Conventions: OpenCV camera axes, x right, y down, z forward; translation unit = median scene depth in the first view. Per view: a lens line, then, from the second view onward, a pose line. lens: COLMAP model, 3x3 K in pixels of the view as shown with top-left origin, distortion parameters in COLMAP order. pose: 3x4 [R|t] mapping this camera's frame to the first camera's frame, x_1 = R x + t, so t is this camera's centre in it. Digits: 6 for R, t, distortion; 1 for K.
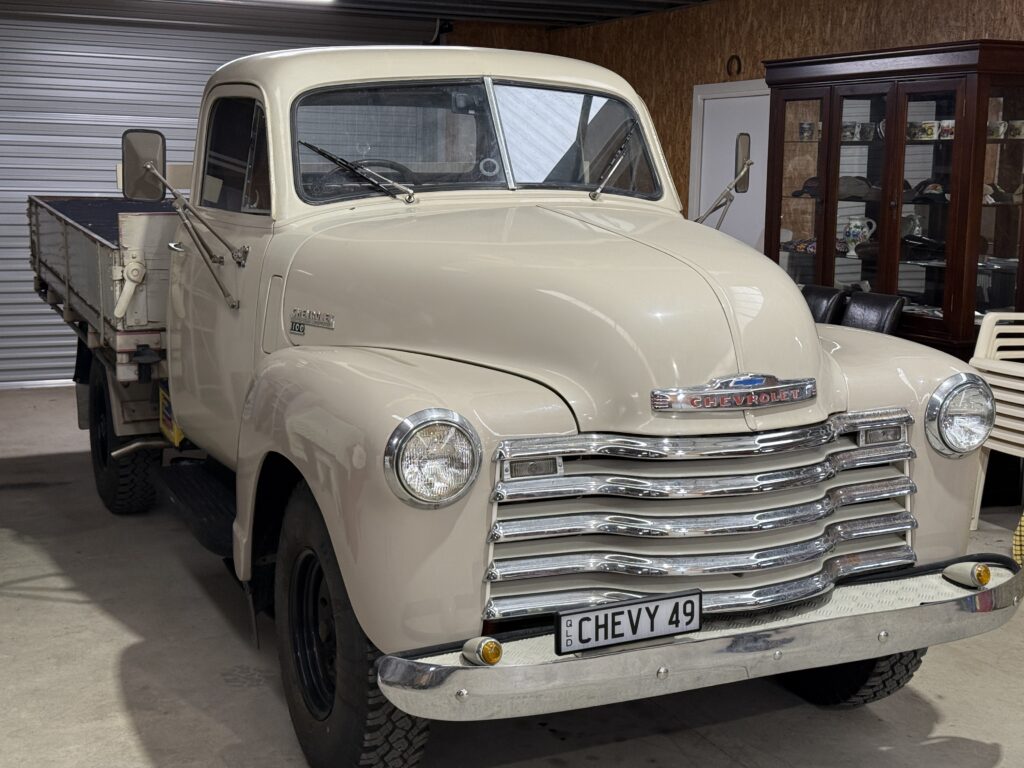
lens RADIAL K [[1335.6, 0, 534.4], [0, 1335.6, 383.8], [0, 0, 1]] dist [0.161783, -0.204192]
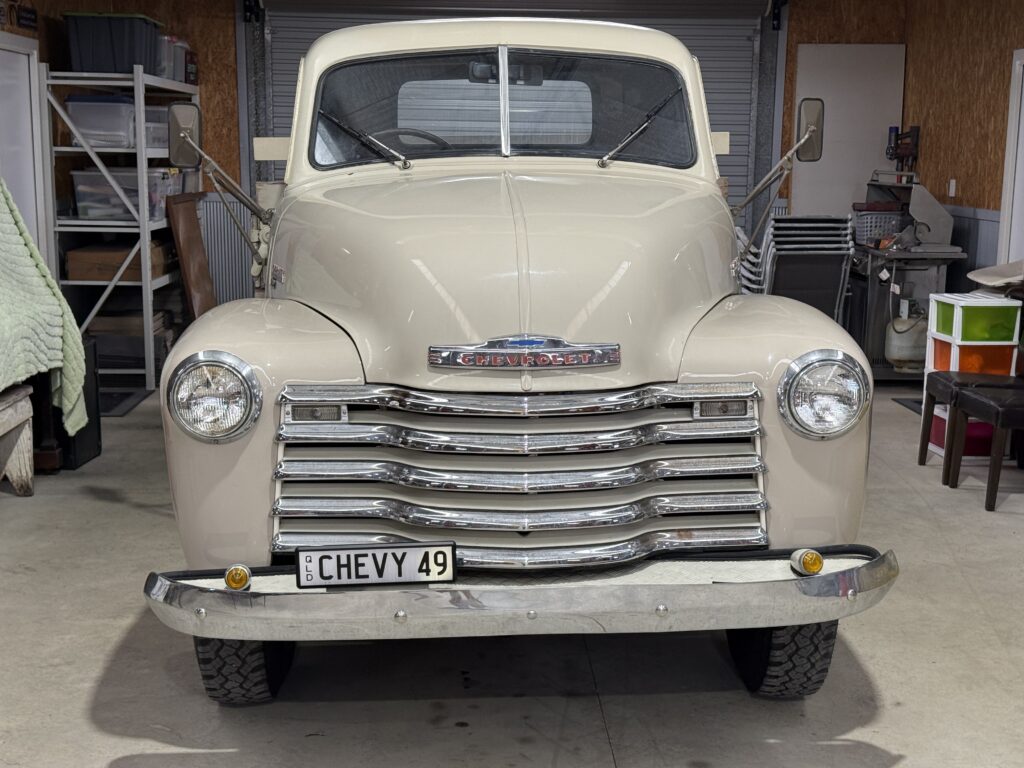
lens RADIAL K [[1335.6, 0, 534.4], [0, 1335.6, 383.8], [0, 0, 1]] dist [0.161783, -0.204192]
pose [[0.937481, 0.057586, -0.343239, 0.520790], [-0.053526, 0.998339, 0.021299, 0.007820], [0.343896, -0.001595, 0.939006, 0.062237]]
